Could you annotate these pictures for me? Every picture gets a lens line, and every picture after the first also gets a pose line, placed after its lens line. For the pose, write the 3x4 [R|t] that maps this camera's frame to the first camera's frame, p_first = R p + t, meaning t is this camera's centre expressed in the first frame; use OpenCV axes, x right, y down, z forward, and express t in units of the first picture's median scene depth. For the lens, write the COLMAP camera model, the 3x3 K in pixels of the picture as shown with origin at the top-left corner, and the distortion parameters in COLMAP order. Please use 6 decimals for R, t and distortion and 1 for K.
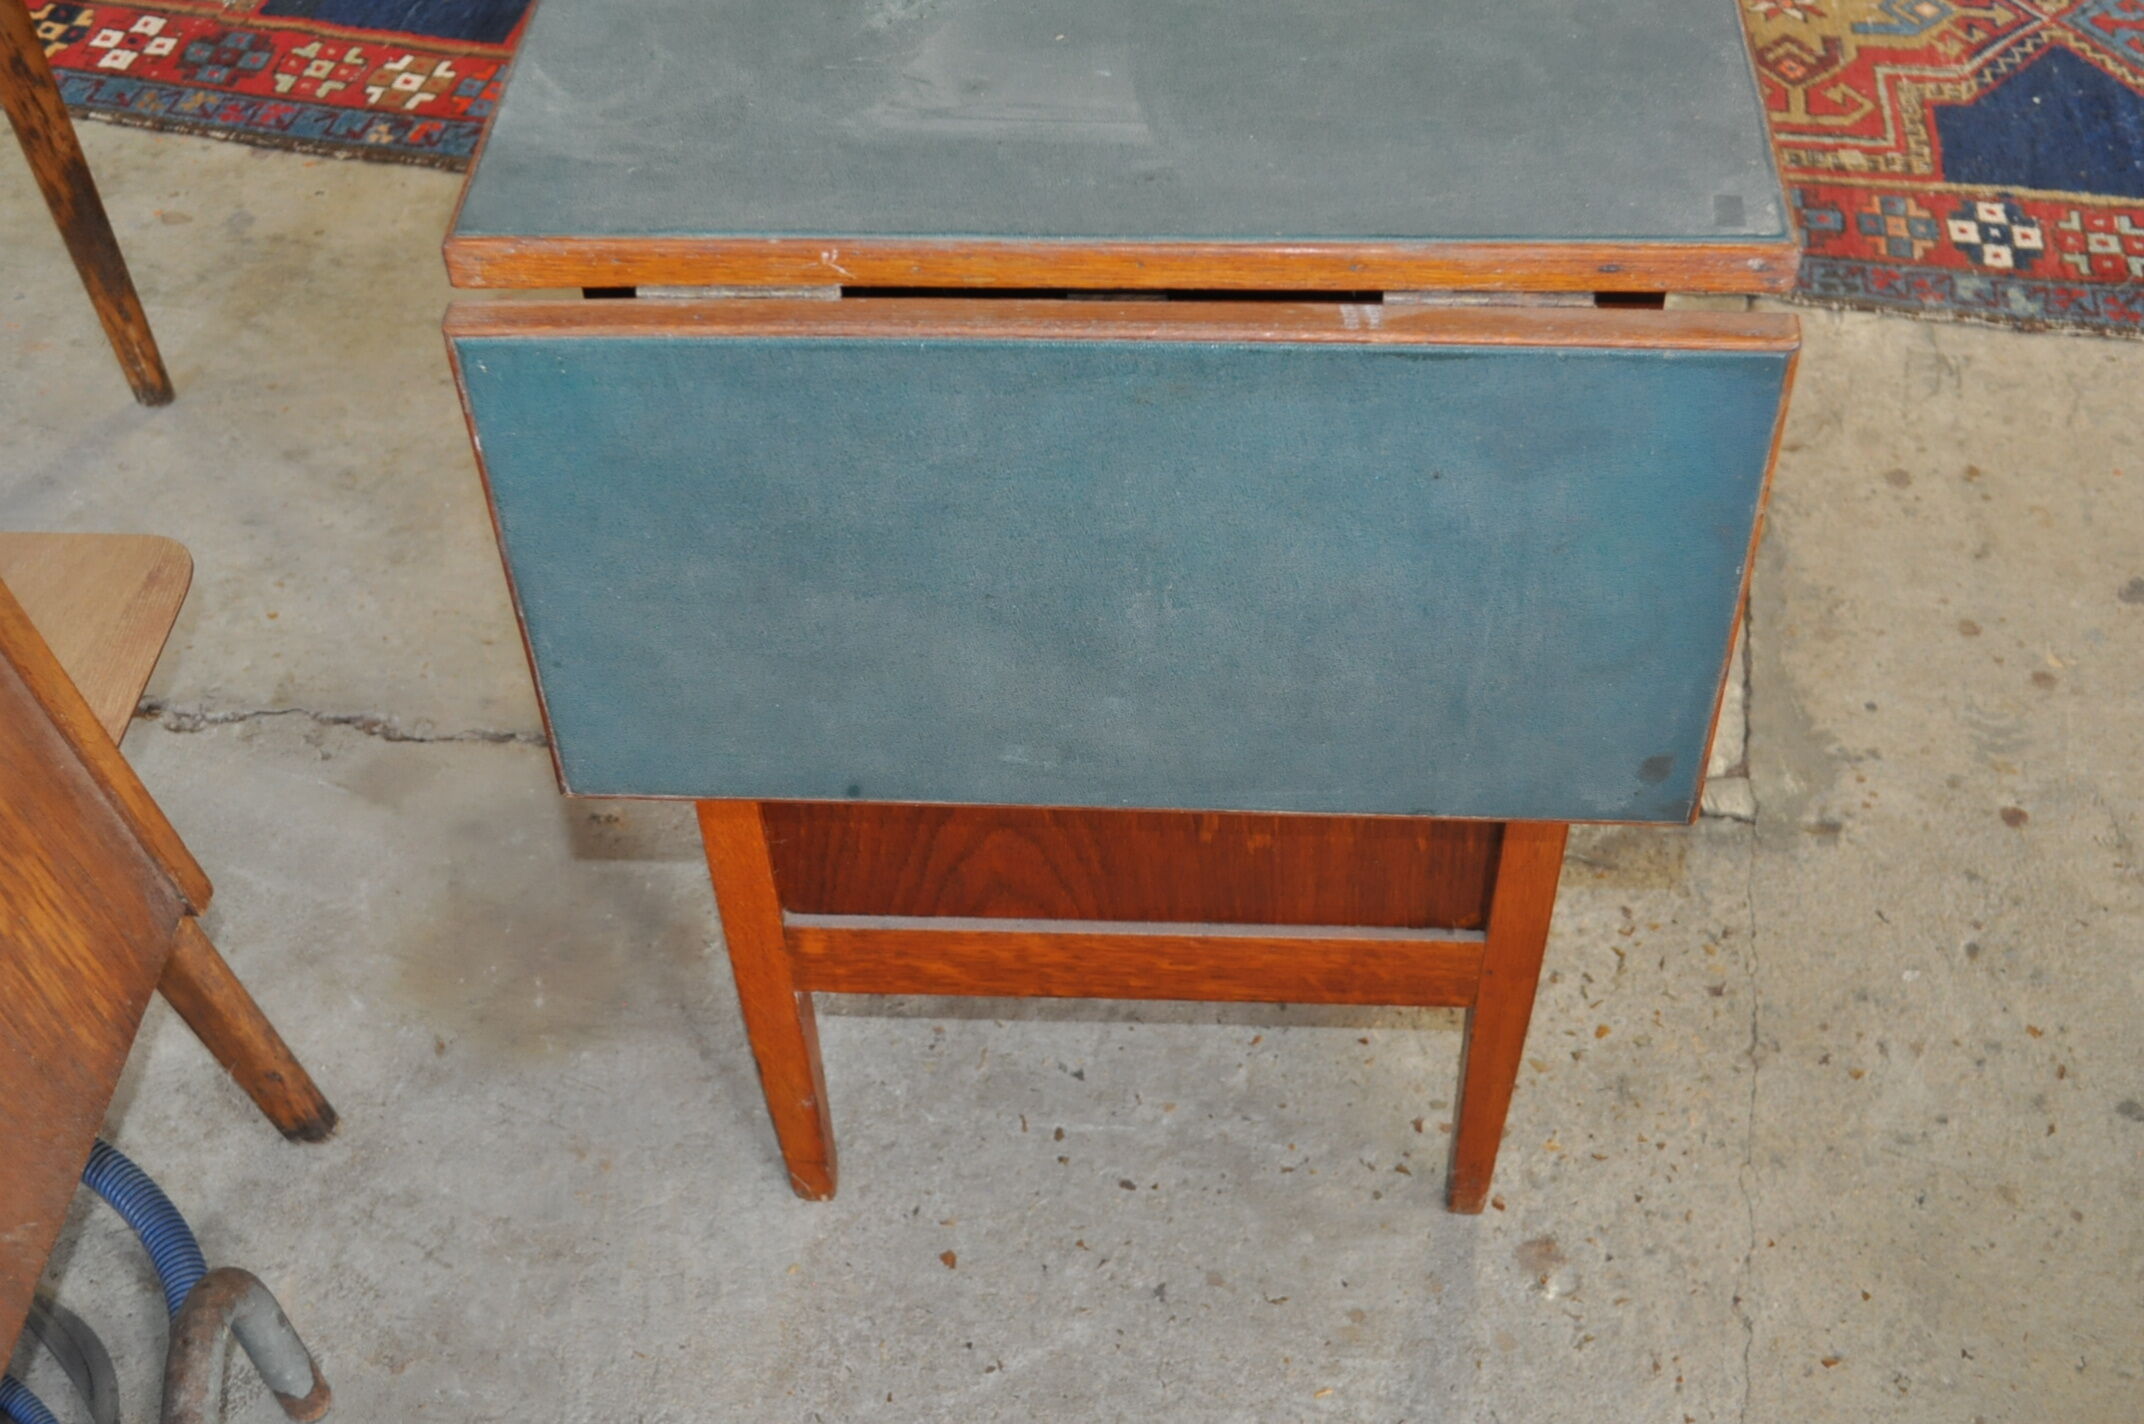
lens RADIAL K [[2473.6, 0, 1057.9], [0, 2473.6, 722.5], [0, 0, 1]] dist [-0.021394, -0.010560]
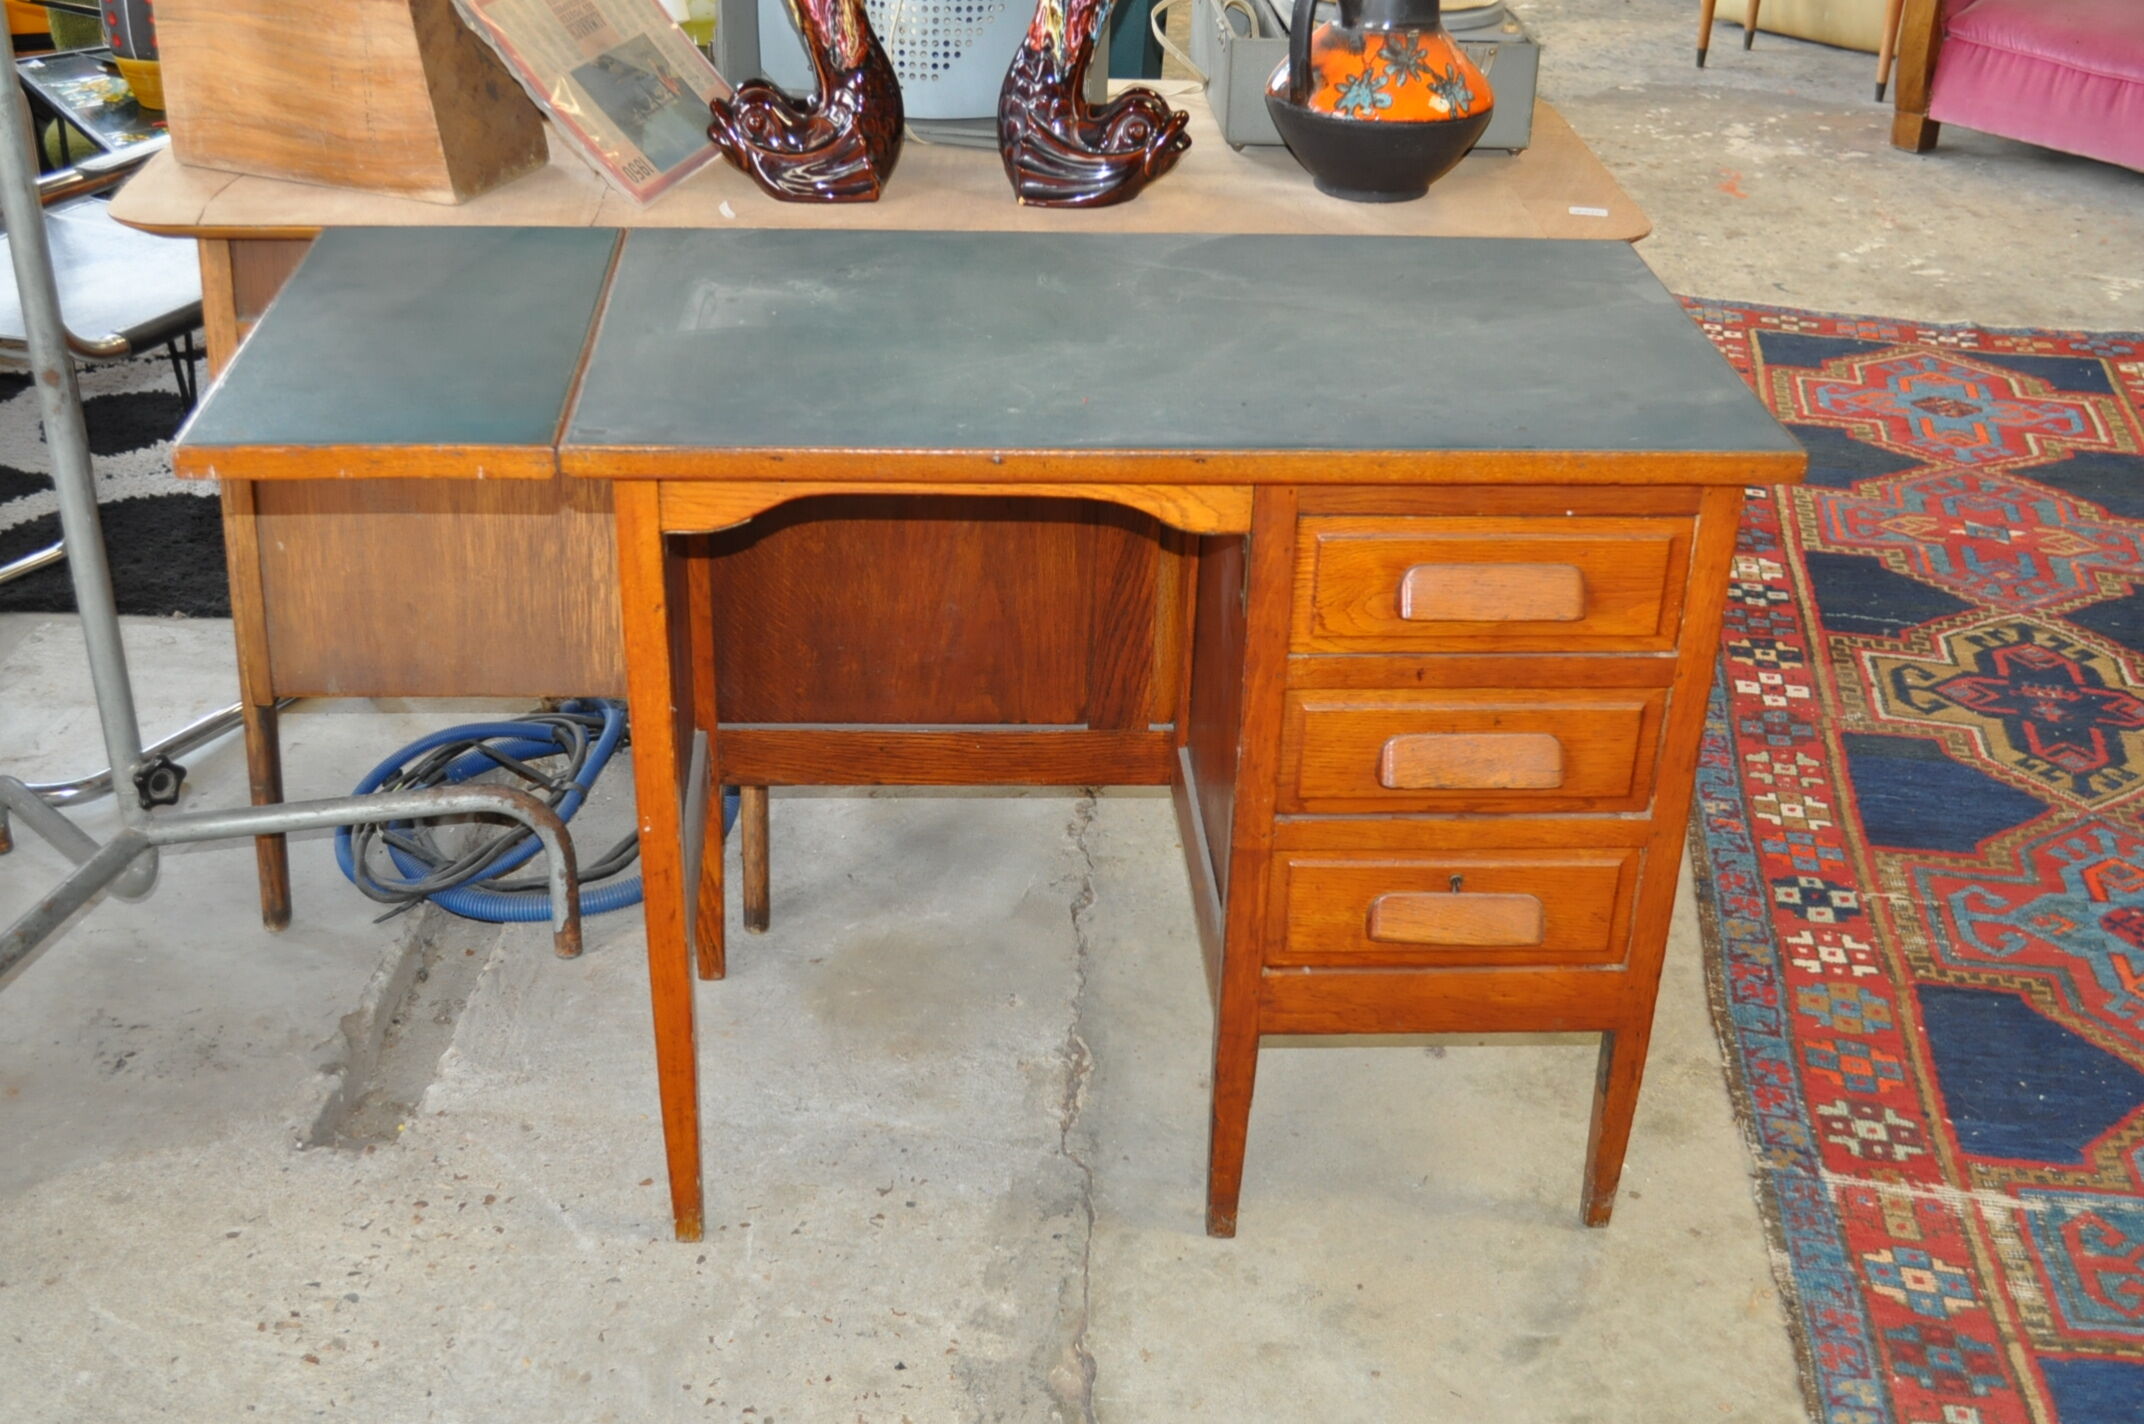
lens RADIAL K [[2473.6, 0, 1057.9], [0, 2473.6, 722.5], [0, 0, 1]] dist [-0.021394, -0.010560]
pose [[0.114120, 0.510578, -0.852225, 0.796056], [-0.758091, 0.599177, 0.257459, -0.370881], [0.642086, 0.616683, 0.455442, 0.229439]]
